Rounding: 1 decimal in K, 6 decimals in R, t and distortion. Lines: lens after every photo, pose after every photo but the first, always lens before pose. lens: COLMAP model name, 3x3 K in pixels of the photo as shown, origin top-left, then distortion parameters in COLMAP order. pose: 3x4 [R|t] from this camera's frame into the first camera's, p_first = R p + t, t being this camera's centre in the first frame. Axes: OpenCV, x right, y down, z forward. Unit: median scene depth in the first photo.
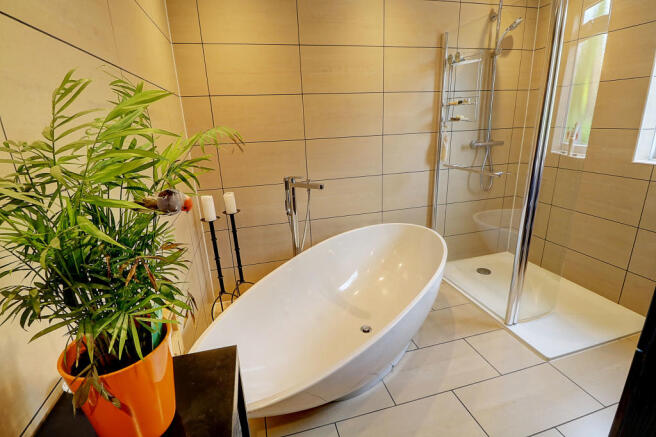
lens RADIAL K [[309.0, 0, 327.7], [0, 309.0, 215.9], [0, 0, 1]] dist [-0.018194, -0.001060]
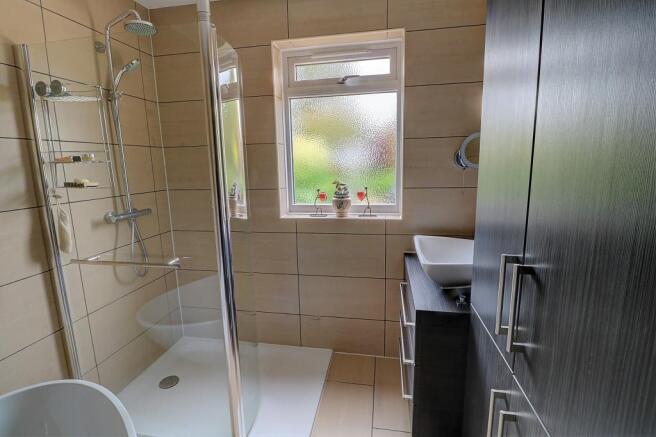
lens RADIAL K [[309.0, 0, 326.6], [0, 309.0, 216.5], [0, 0, 1]] dist [-0.018194, -0.001060]
pose [[0.435548, -0.119423, 0.892209, 0.078524], [0.268390, 0.963308, -0.002080, -0.111890], [-0.859223, 0.240366, 0.451619, 0.293051]]
